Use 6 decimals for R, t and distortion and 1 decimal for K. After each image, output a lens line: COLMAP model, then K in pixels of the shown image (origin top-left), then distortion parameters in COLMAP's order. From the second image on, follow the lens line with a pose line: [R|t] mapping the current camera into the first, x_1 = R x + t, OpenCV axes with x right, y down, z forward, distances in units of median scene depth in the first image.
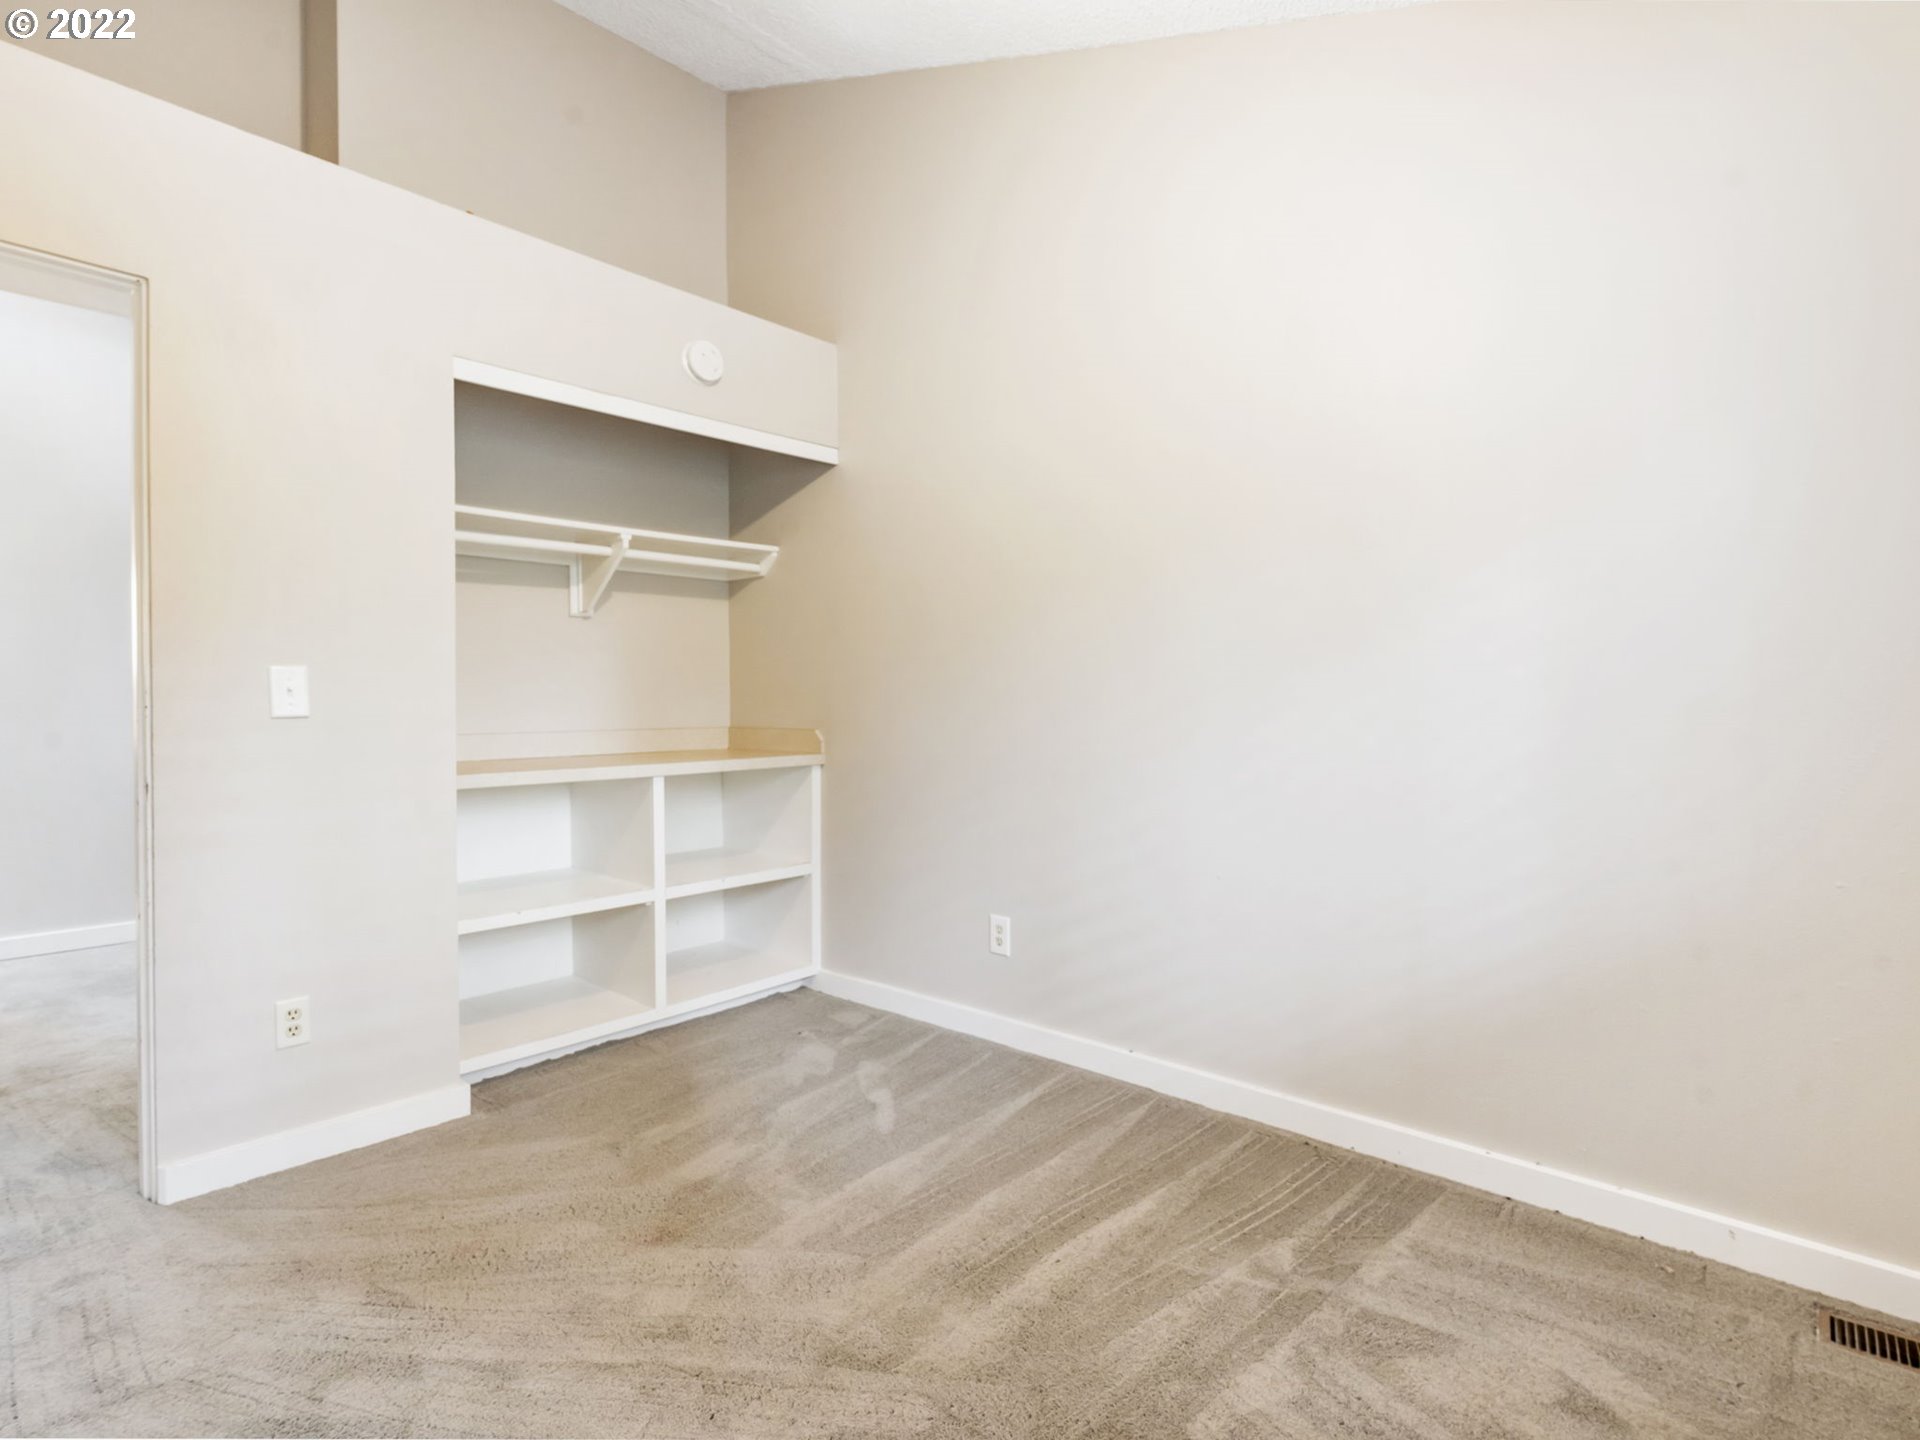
lens RADIAL K [[960.5, 0, 963.1], [0, 960.5, 695.2], [0, 0, 1]] dist [-0.001993, -0.000270]
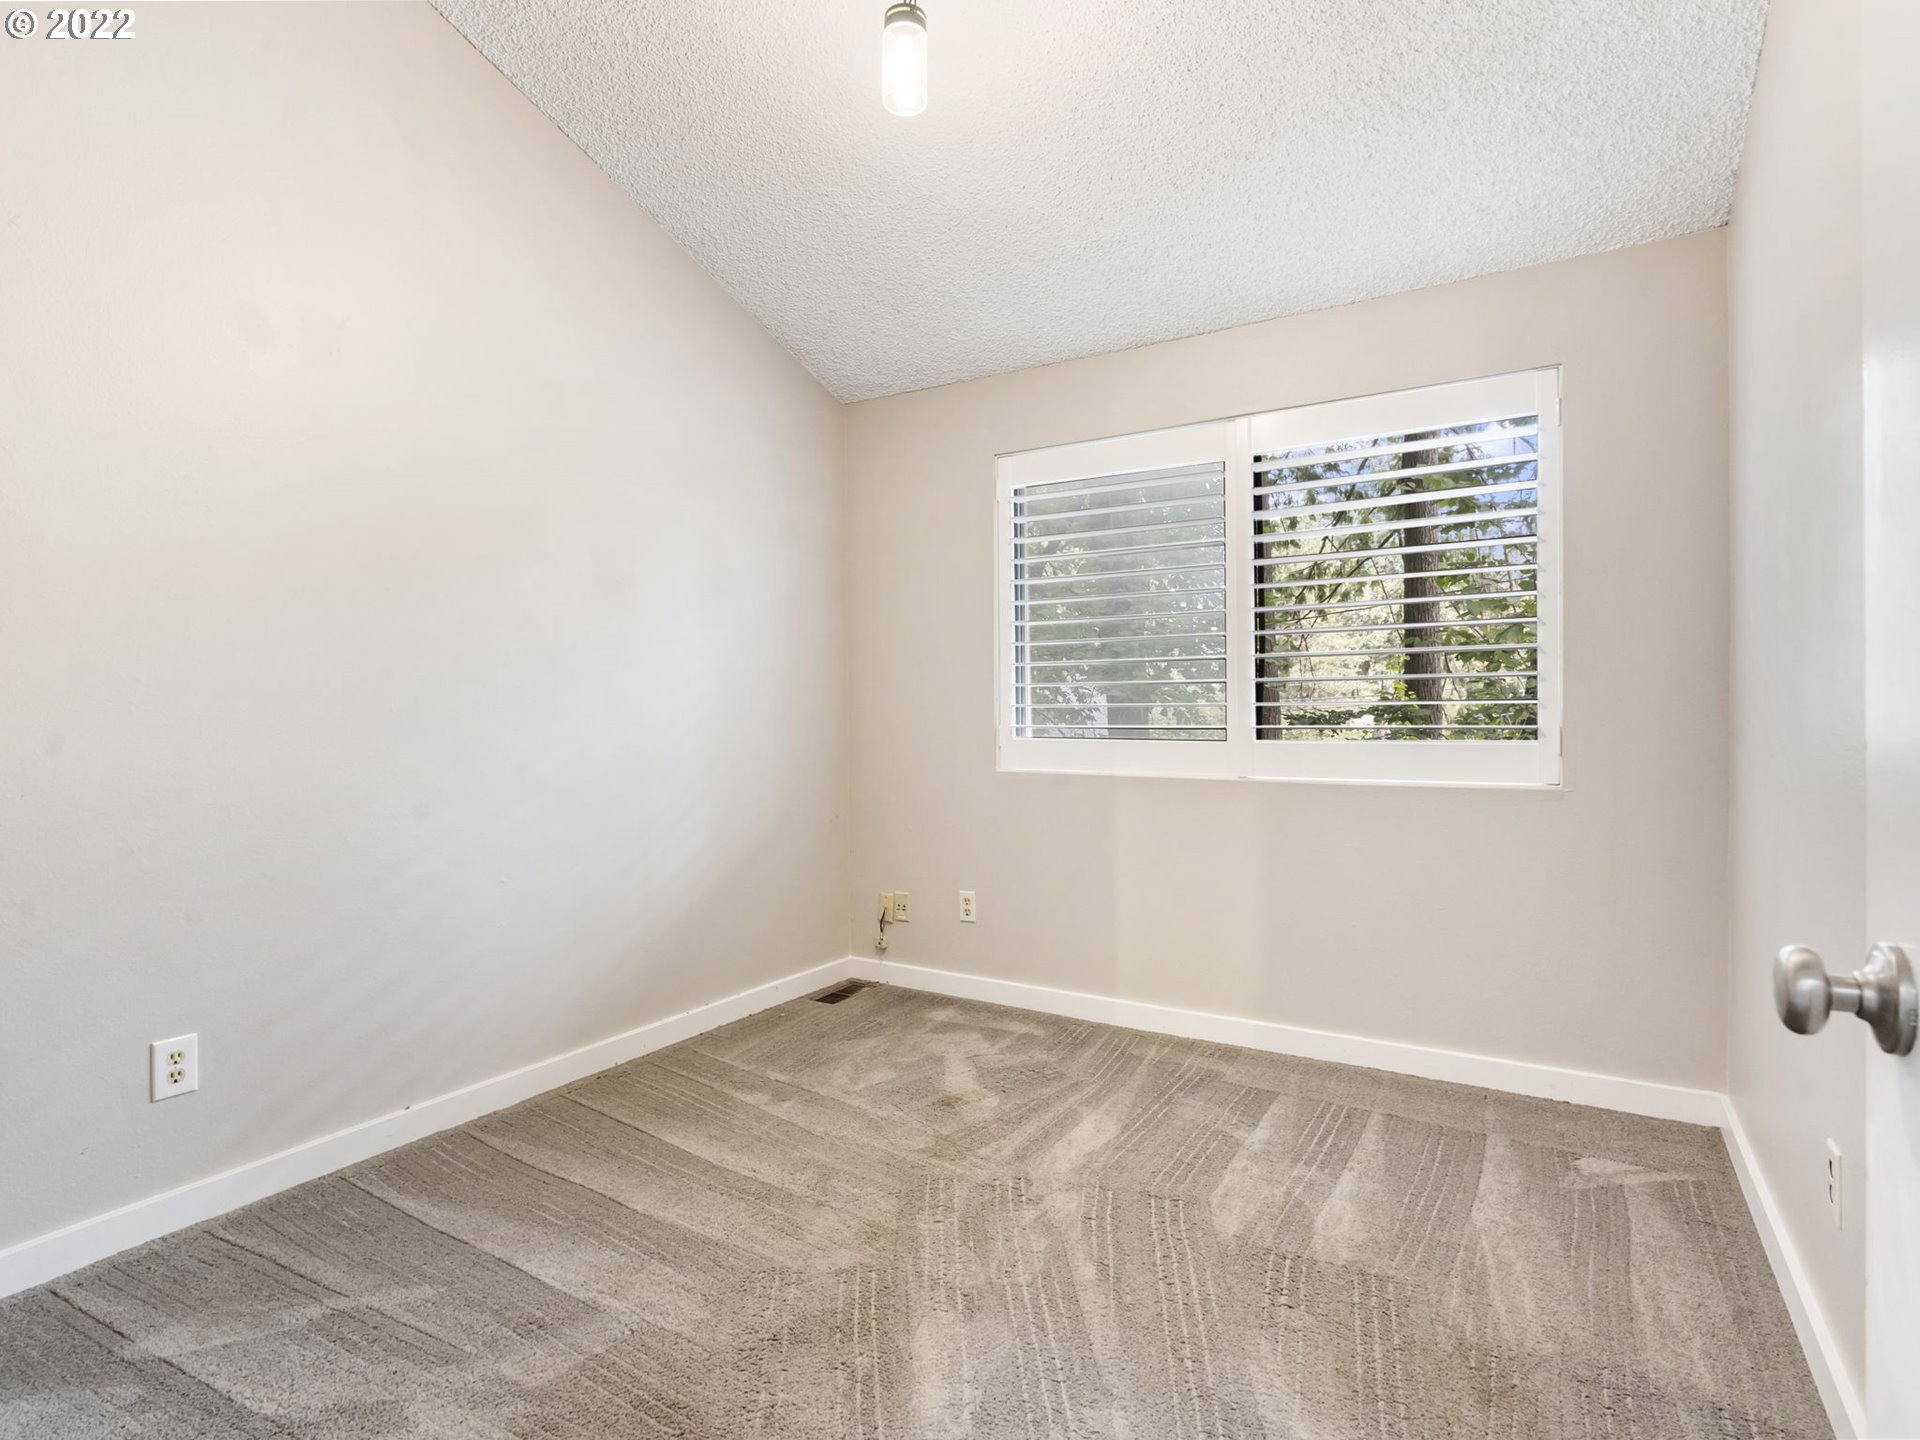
lens RADIAL K [[978.5, 0, 952.5], [0, 978.5, 707.8], [0, 0, 1]] dist [-0.002577, -0.000104]
pose [[-0.178893, 0.012705, 0.983787, -0.820515], [-0.000843, 0.999914, -0.013066, 0.015893], [-0.983868, -0.003167, -0.178867, 0.688443]]
